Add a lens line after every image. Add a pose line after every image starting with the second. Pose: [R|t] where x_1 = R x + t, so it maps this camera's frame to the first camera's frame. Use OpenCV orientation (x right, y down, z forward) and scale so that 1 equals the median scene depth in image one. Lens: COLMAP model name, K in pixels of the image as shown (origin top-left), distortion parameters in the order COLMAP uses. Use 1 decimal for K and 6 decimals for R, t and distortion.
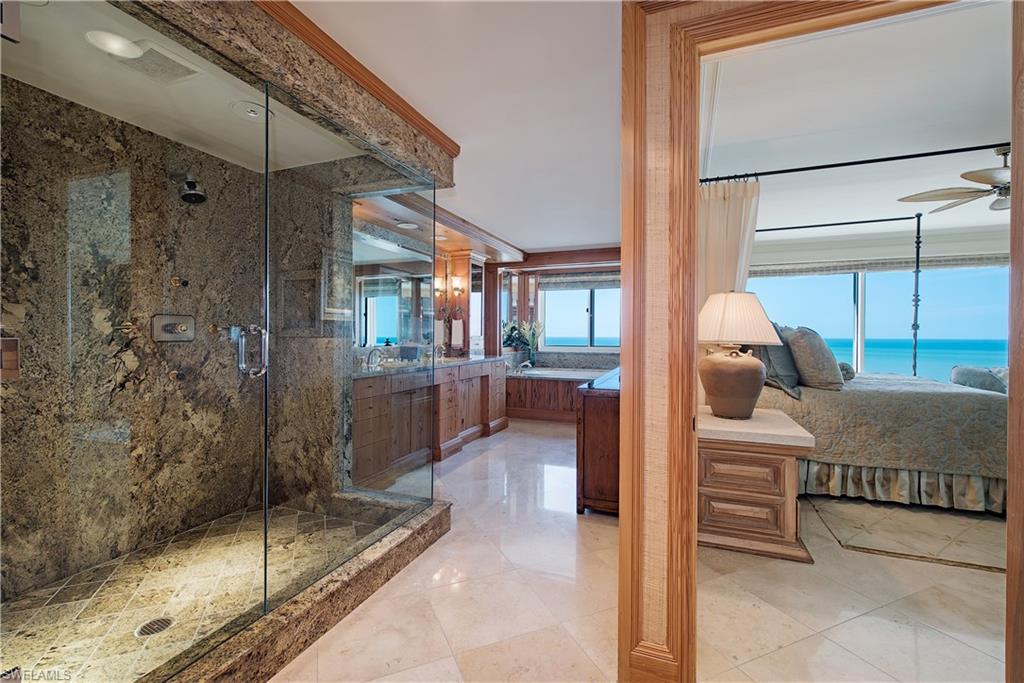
lens RADIAL K [[440.5, 0, 495.4], [0, 440.5, 340.4], [0, 0, 1]] dist [-0.002955, -0.000546]
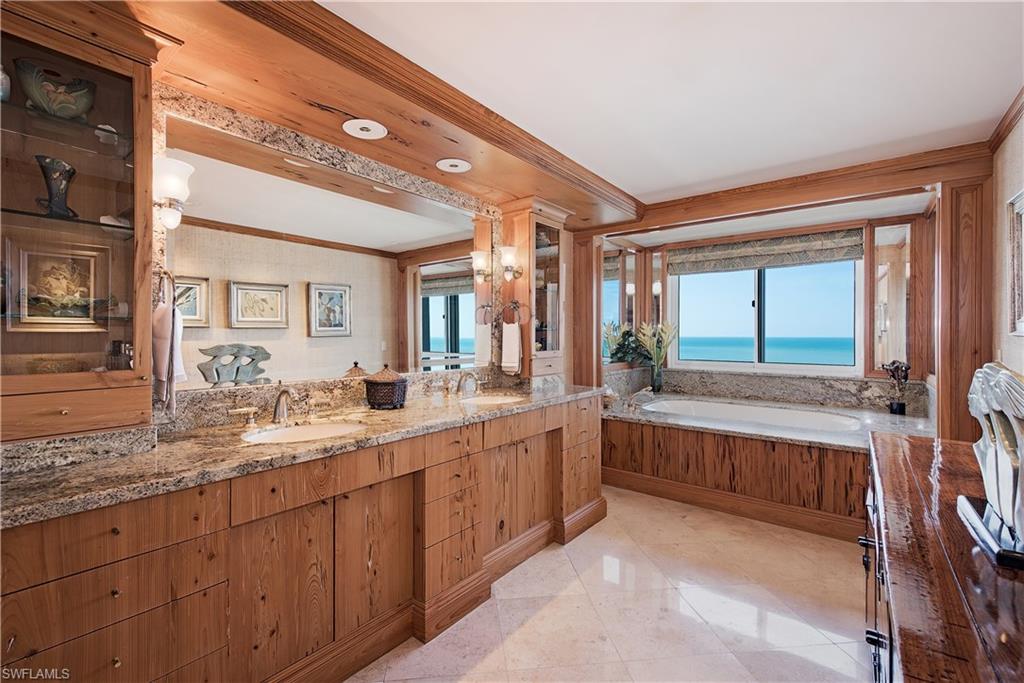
lens RADIAL K [[440.5, 0, 495.4], [0, 440.5, 340.4], [0, 0, 1]] dist [-0.002955, -0.000546]
pose [[0.959835, -0.000866, -0.280565, 0.042287], [0.000601, 0.999999, -0.001030, -0.019369], [0.280566, 0.000820, 0.959835, 0.358855]]
